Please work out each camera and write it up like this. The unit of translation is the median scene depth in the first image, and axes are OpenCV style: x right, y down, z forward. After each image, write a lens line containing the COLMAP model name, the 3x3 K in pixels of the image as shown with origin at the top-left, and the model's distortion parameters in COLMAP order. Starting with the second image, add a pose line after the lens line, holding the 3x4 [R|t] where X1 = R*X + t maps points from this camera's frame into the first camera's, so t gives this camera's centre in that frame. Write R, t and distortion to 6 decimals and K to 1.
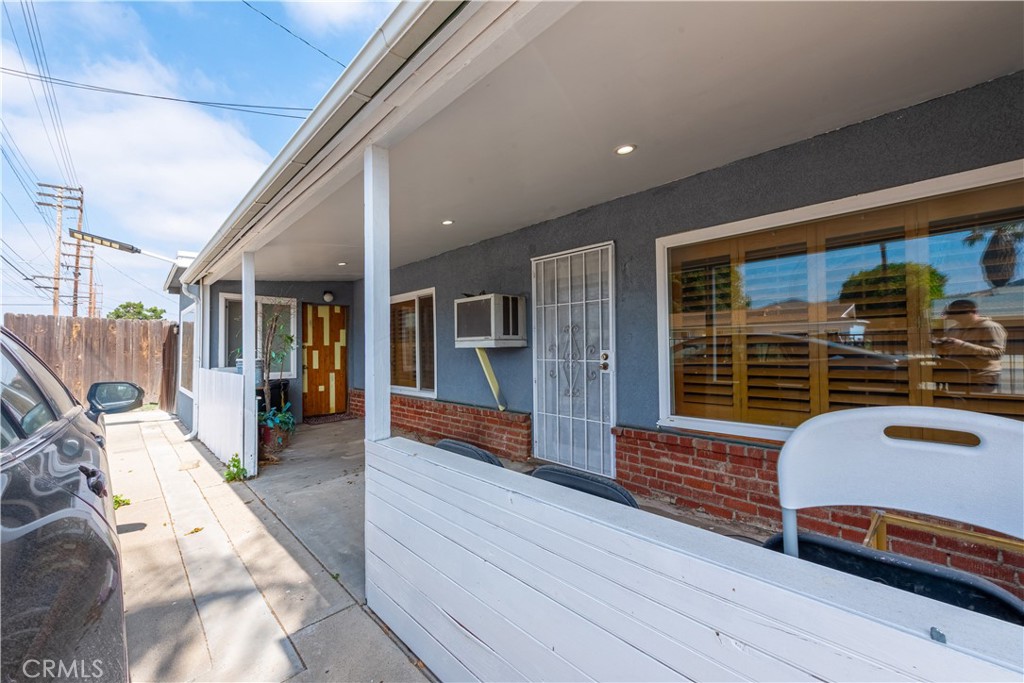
lens RADIAL K [[408.8, 0, 509.8], [0, 408.8, 343.1], [0, 0, 1]] dist [0.001427, -0.000761]
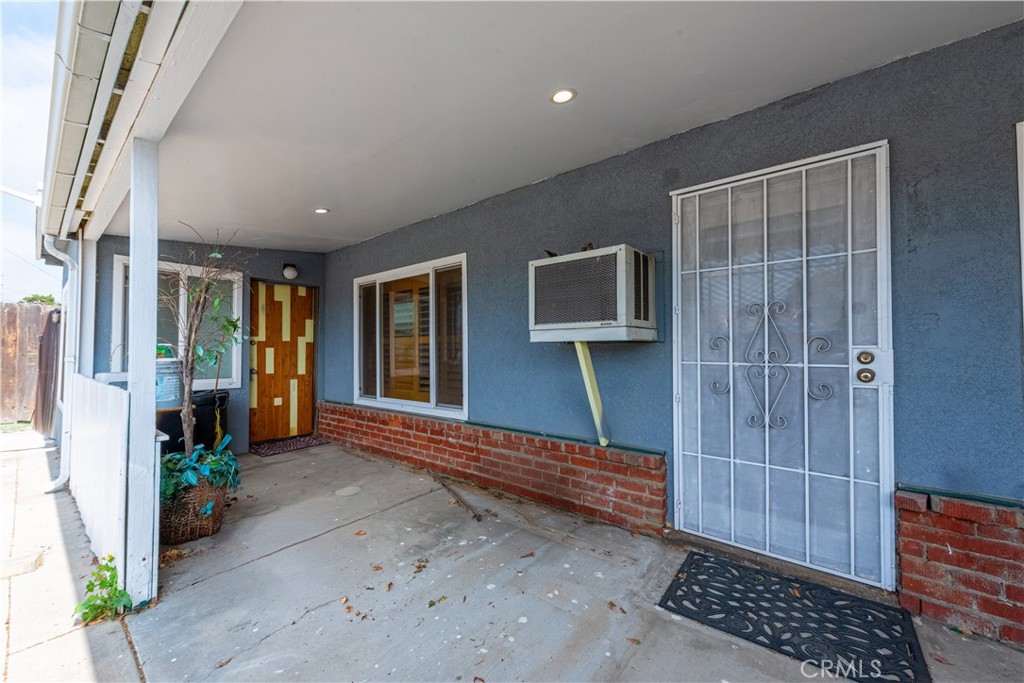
lens RADIAL K [[408.8, 0, 515.2], [0, 408.8, 344.0], [0, 0, 1]] dist [0.001427, -0.000761]
pose [[0.993287, 0.010480, 0.115196, -0.210774], [-0.009960, 0.999937, -0.005083, 0.016904], [-0.115242, 0.003902, 0.993330, 0.387895]]
